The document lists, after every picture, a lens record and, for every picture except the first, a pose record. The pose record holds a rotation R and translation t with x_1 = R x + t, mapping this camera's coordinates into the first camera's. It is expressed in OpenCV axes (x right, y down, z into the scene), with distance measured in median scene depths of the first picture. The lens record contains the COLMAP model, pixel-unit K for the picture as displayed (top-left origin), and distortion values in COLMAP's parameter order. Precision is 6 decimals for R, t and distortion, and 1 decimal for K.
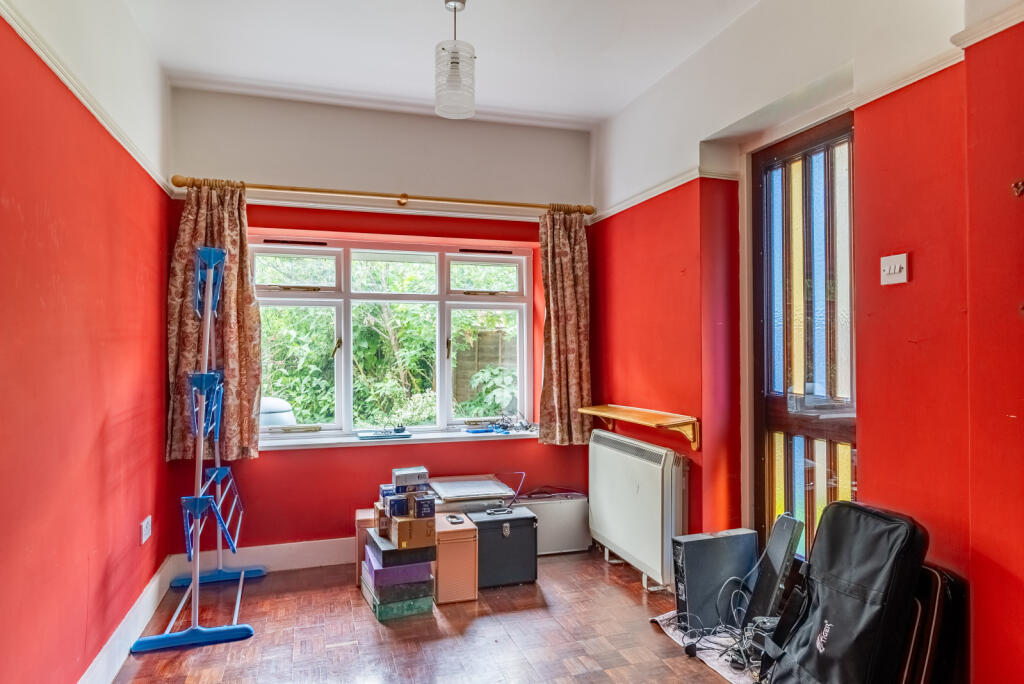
lens RADIAL K [[618.7, 0, 512.5], [0, 618.7, 343.7], [0, 0, 1]] dist [0.000109, 0.000001]
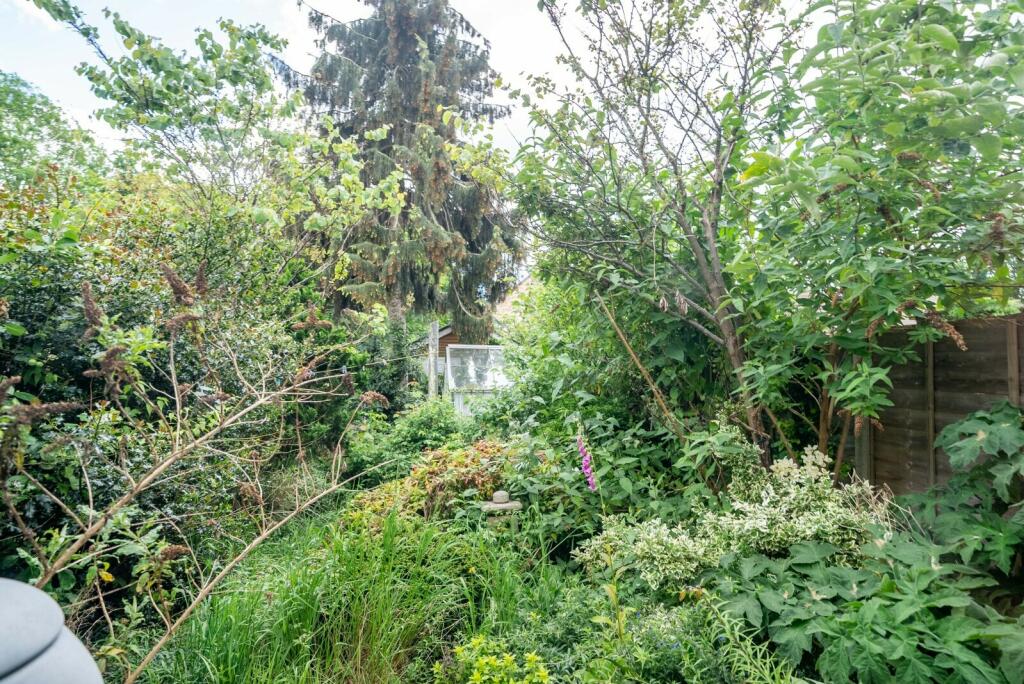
lens RADIAL K [[607.6, 0, 513.9], [0, 607.6, 344.9], [0, 0, 1]] dist [-0.005641, -0.000364]
pose [[0.838245, -0.025165, -0.544712, -0.074691], [0.006082, 0.999304, -0.036807, 0.011749], [0.545260, 0.027540, 0.837815, 0.504335]]
